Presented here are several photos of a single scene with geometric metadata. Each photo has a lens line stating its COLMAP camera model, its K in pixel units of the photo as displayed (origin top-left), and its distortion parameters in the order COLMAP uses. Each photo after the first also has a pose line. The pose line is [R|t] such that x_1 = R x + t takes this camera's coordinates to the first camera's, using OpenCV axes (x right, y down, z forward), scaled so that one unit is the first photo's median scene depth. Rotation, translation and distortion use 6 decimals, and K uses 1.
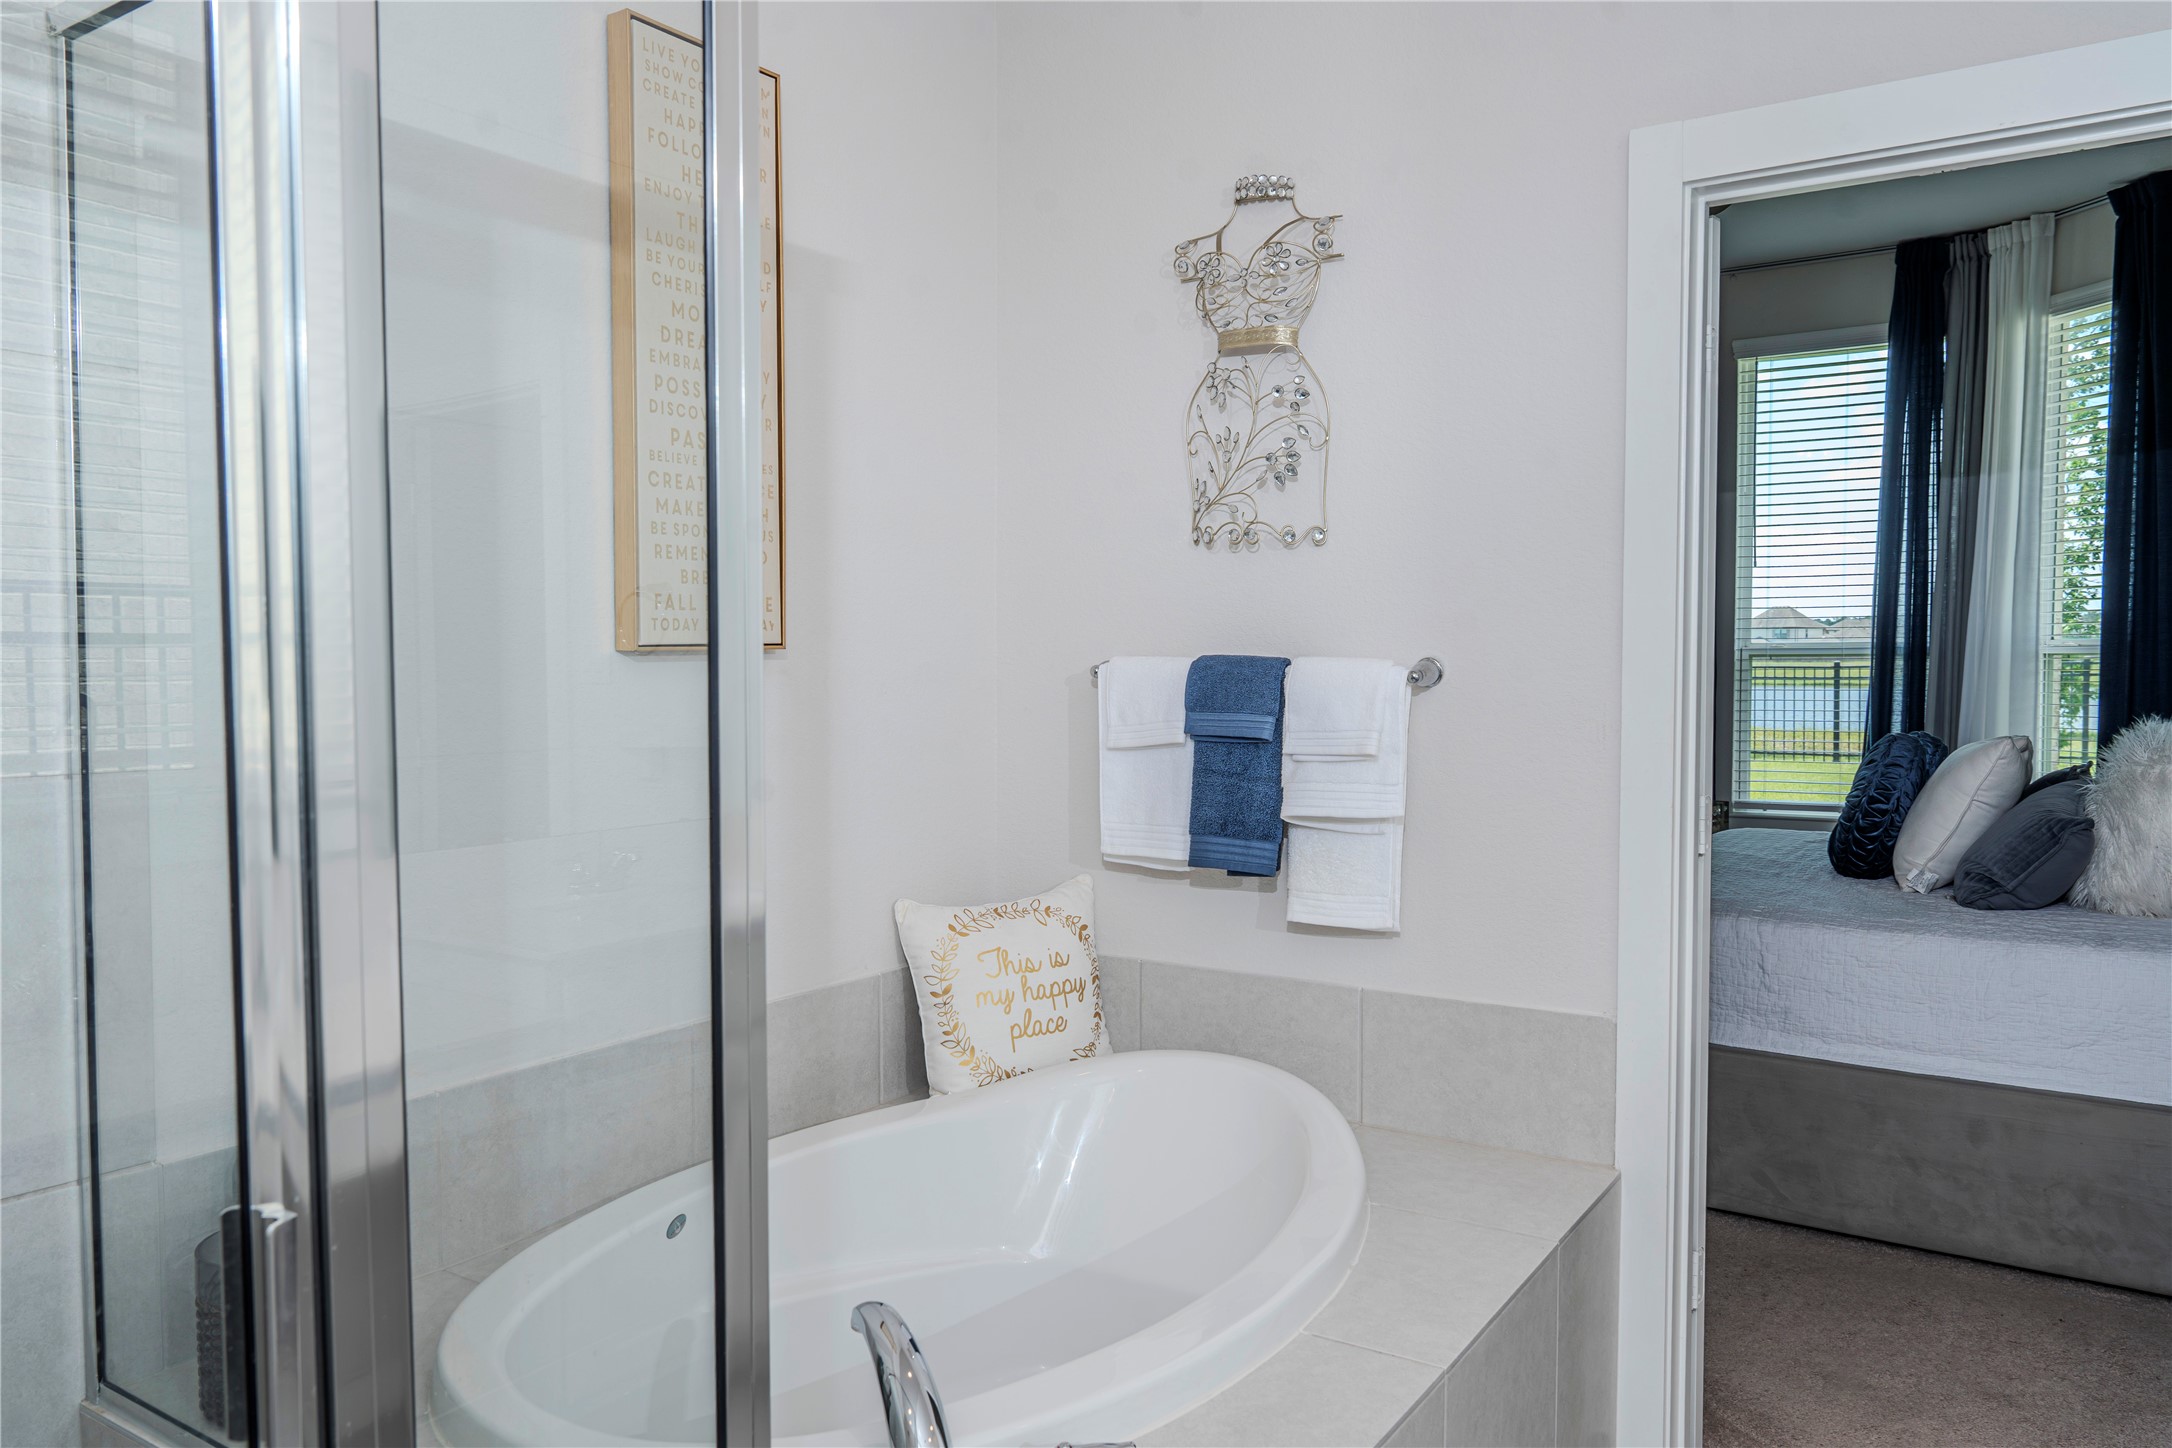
lens RADIAL K [[1524.0, 0, 1085.0], [0, 1524.0, 737.3], [0, 0, 1]] dist [-0.003839, 0.001568]
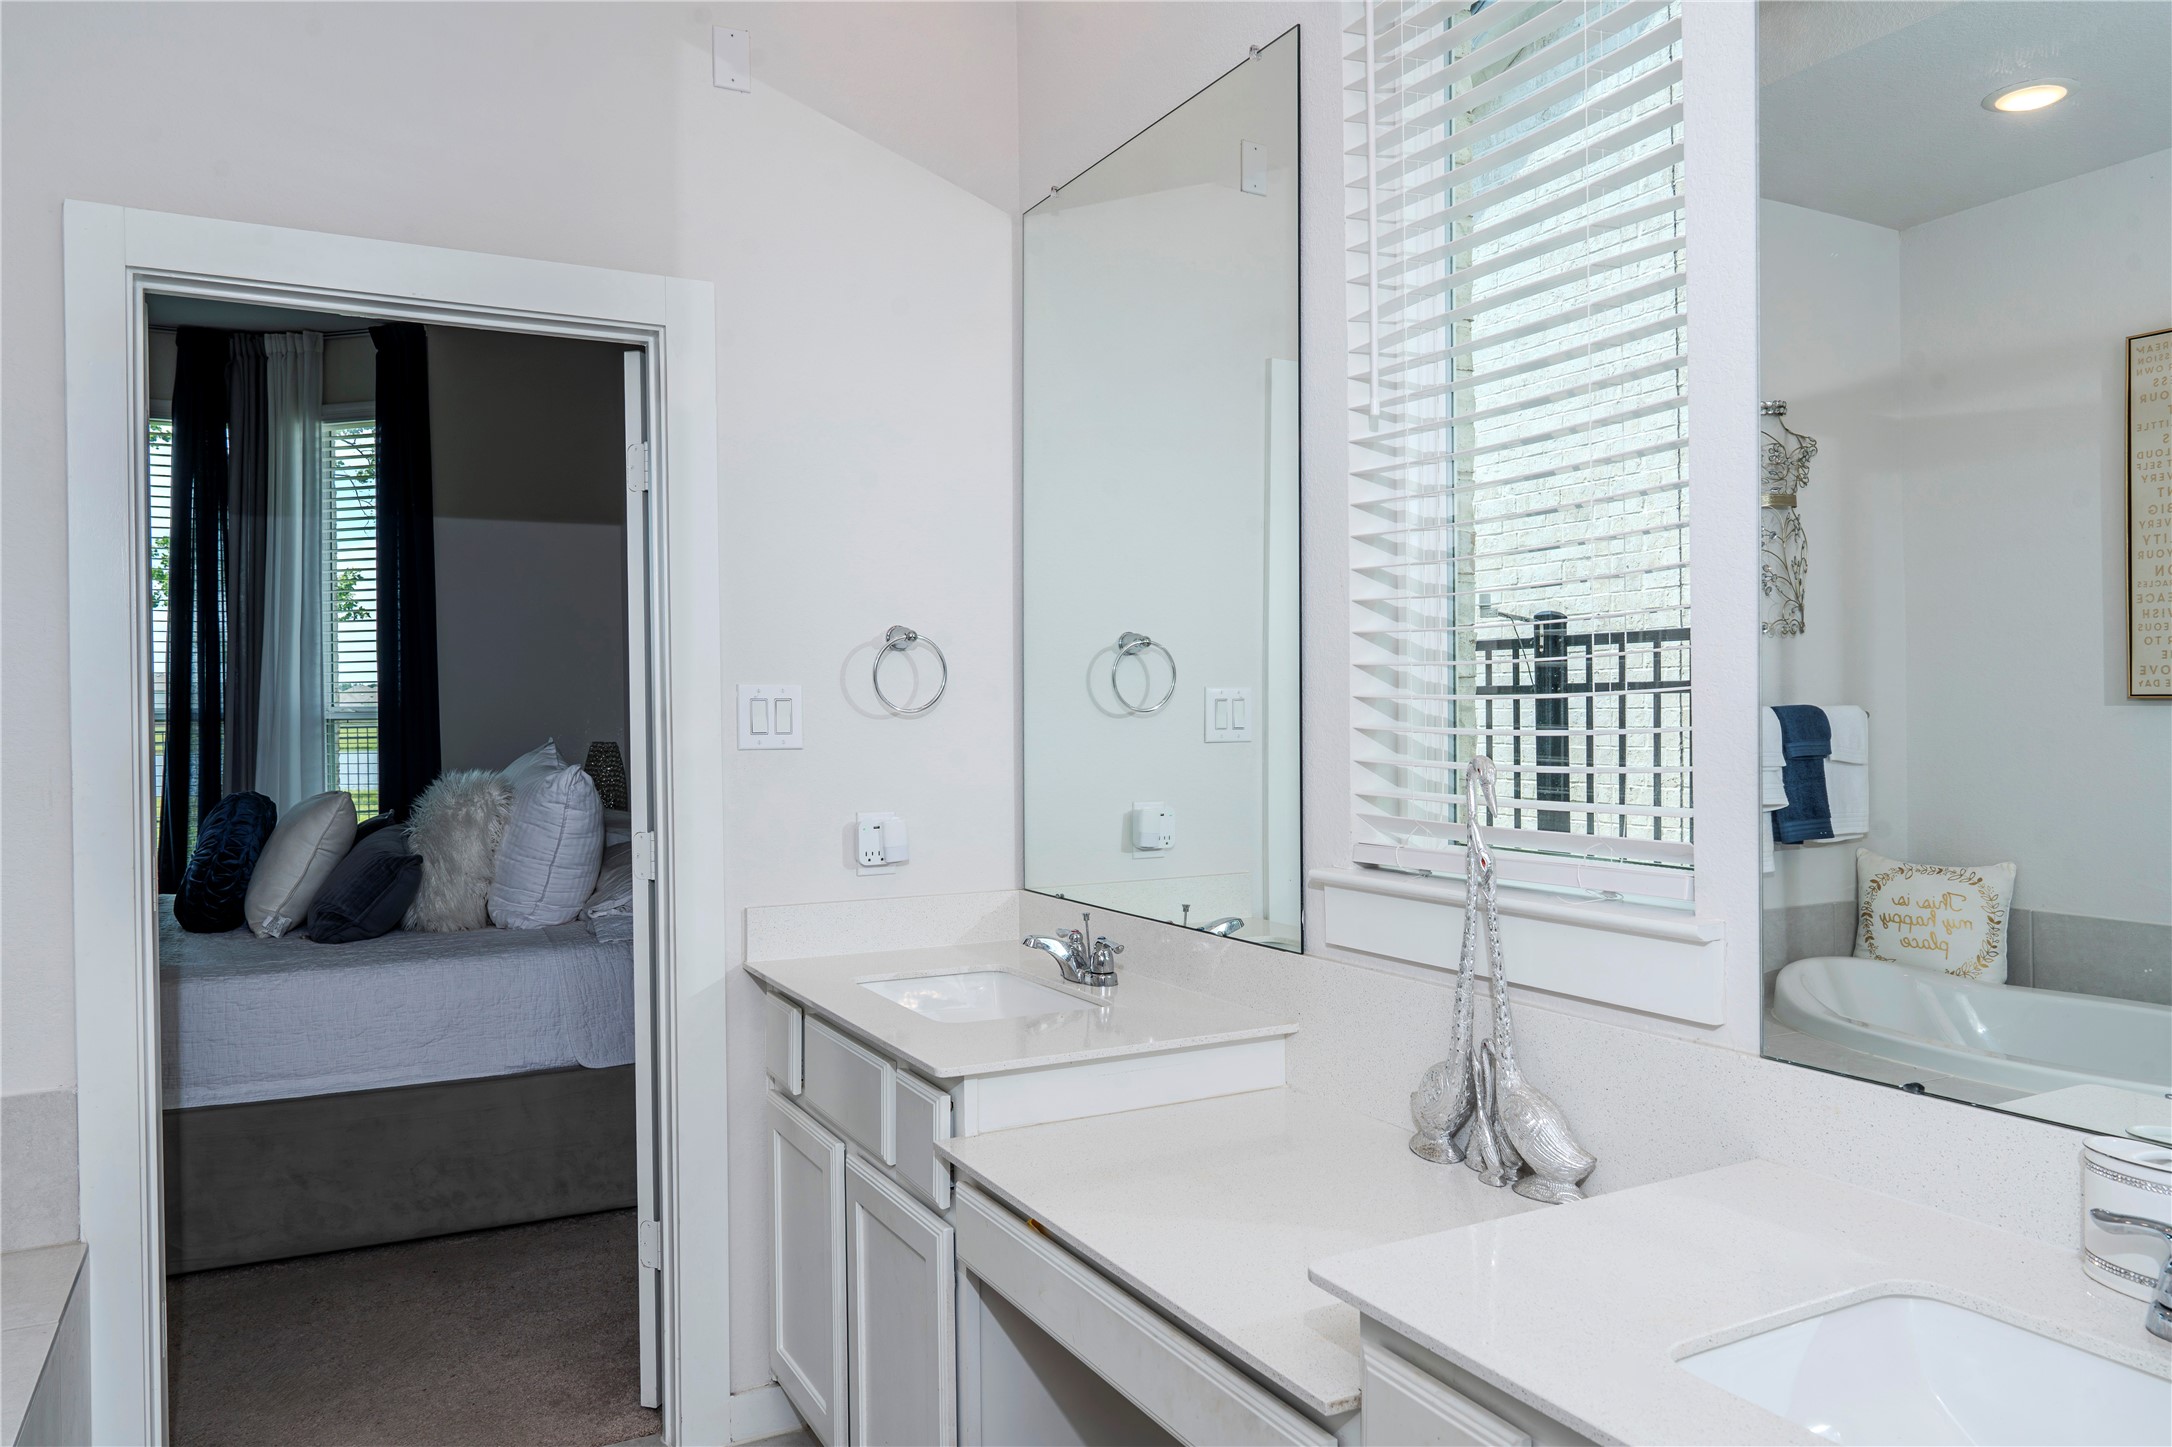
lens RADIAL K [[1480.8, 0, 1082.0], [0, 1480.8, 737.5], [0, 0, 1]] dist [-0.006096, 0.000742]
pose [[0.479015, -0.012620, 0.877716, -0.125942], [0.050441, 0.998640, -0.013169, 0.002633], [-0.876356, 0.050581, 0.479001, -0.027302]]
